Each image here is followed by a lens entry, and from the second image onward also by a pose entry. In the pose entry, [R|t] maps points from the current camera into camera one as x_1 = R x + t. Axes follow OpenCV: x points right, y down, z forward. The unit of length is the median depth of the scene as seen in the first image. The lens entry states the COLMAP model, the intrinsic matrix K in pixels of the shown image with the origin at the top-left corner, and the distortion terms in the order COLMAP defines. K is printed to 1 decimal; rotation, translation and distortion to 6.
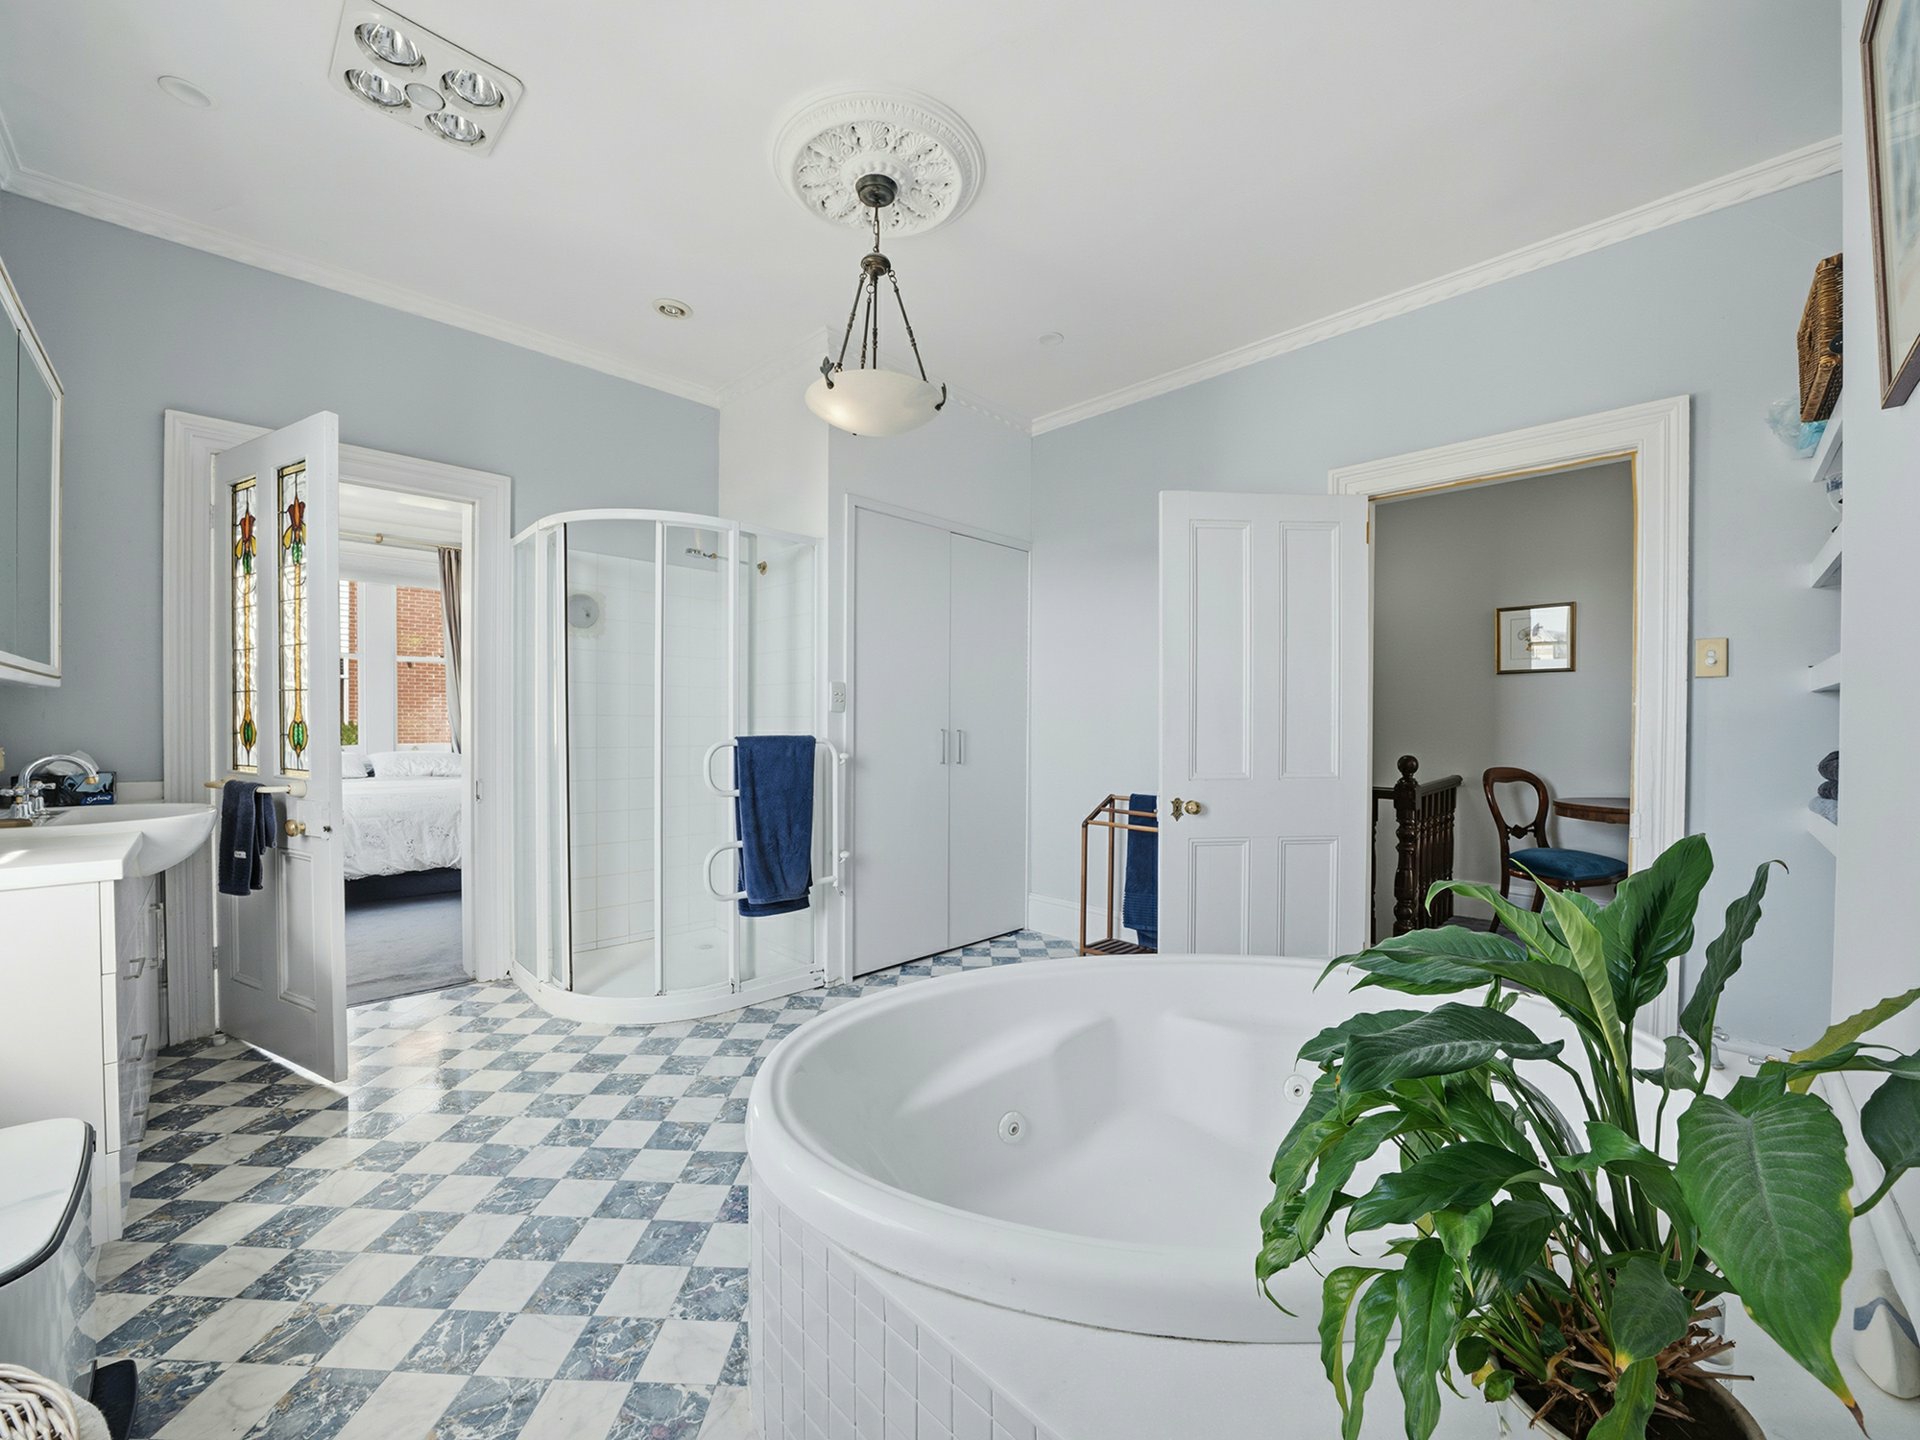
lens RADIAL K [[766.8, 0, 953.6], [0, 766.8, 722.5], [0, 0, 1]] dist [0.000534, 0.000051]
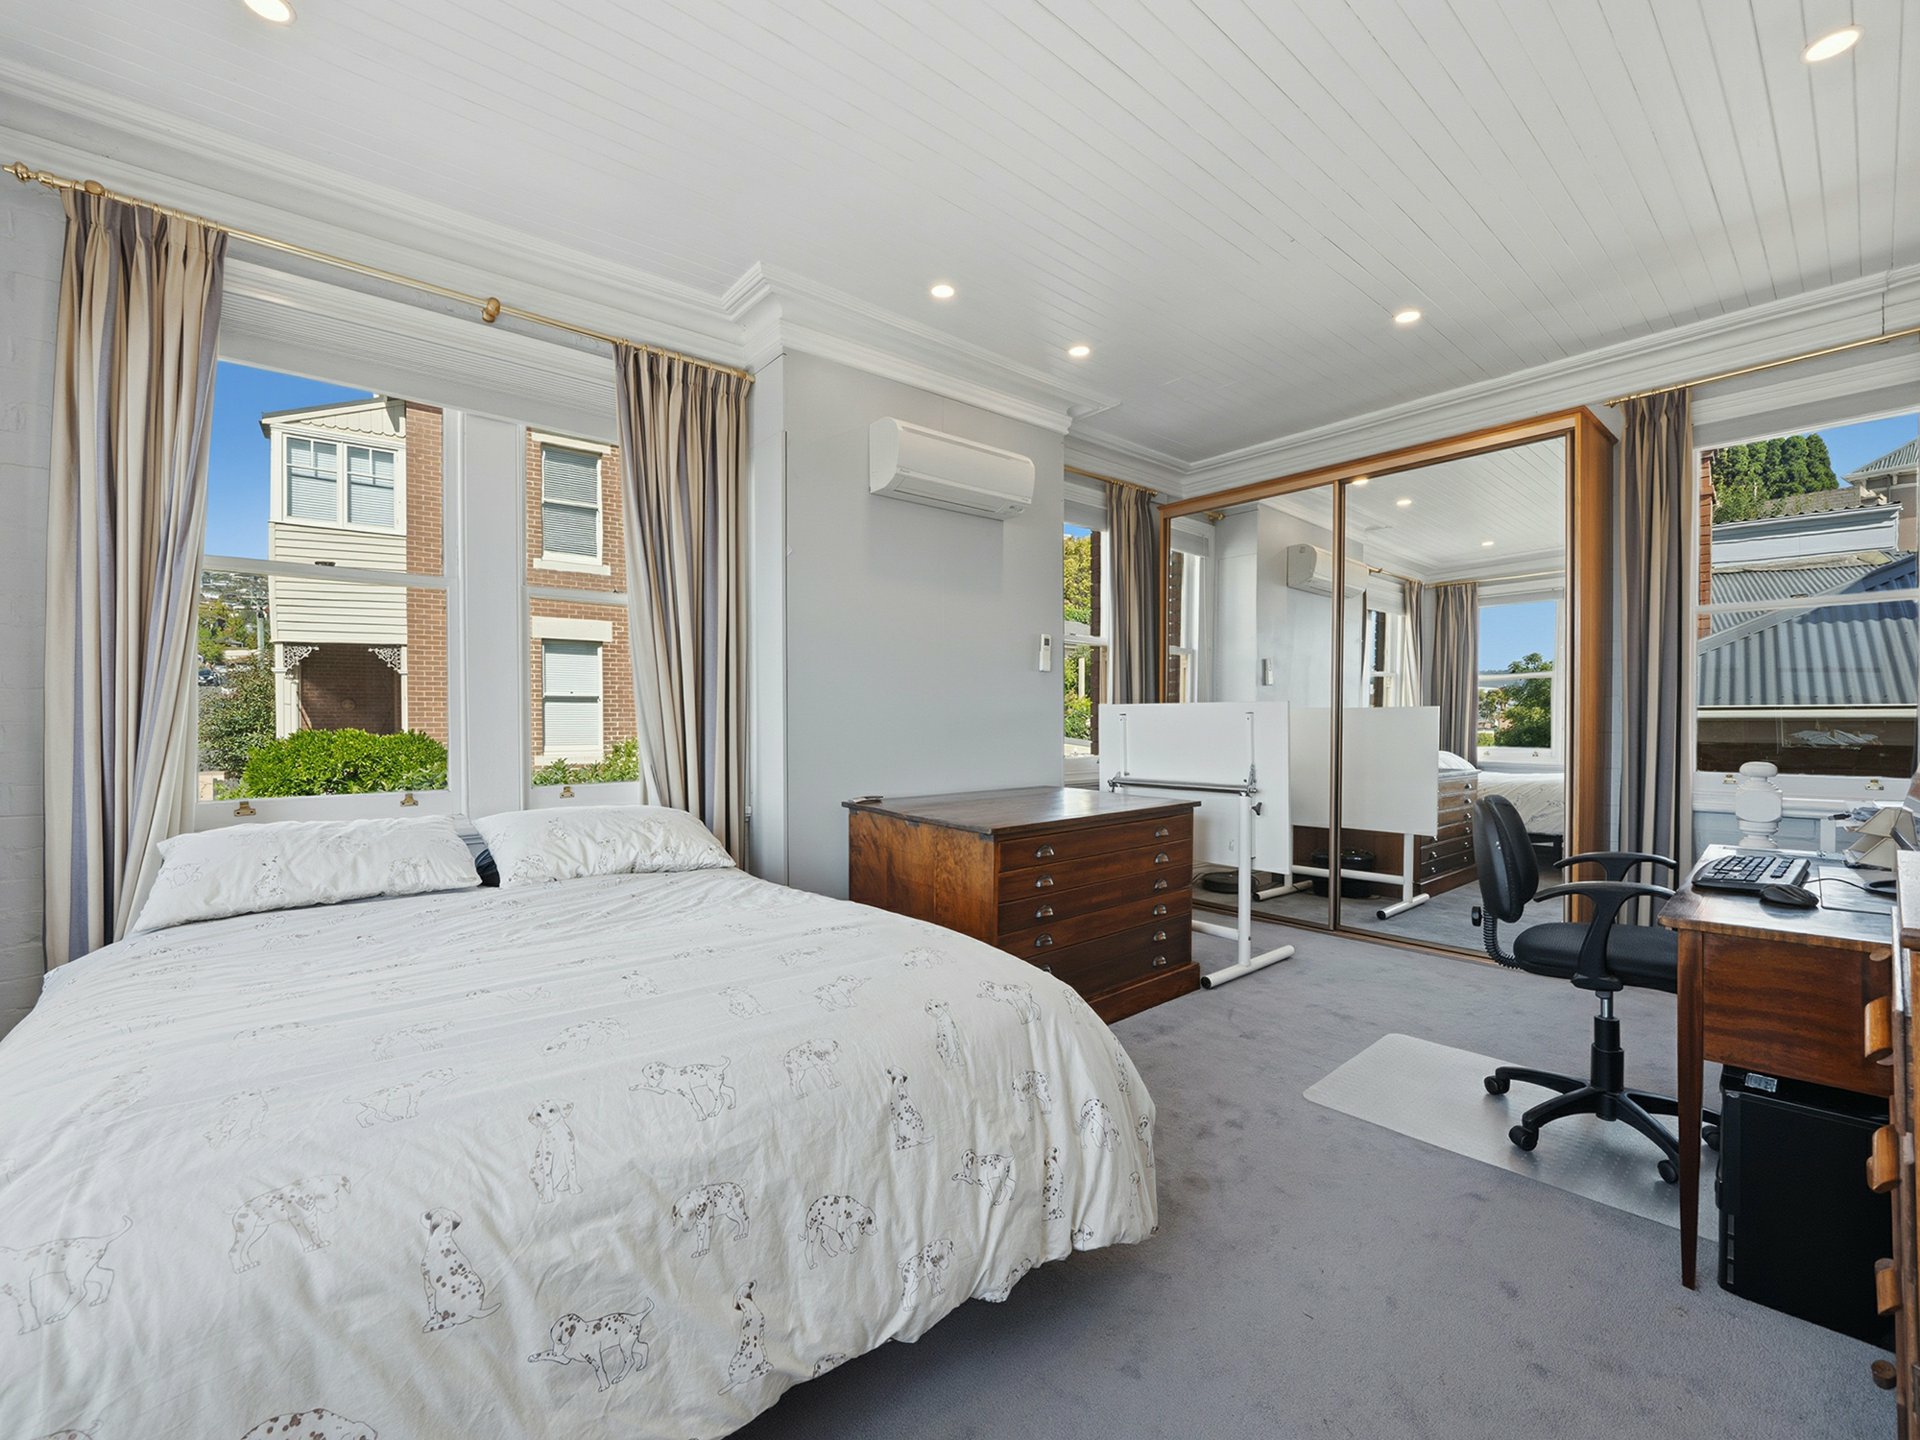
lens RADIAL K [[826.8, 0, 962.2], [0, 826.8, 720.9], [0, 0, 1]] dist [-0.002554, -0.000091]
pose [[0.997746, -0.003214, -0.067031, -0.559598], [0.002868, 0.999982, -0.005259, -0.004927], [0.067046, 0.005055, 0.997737, 0.684137]]
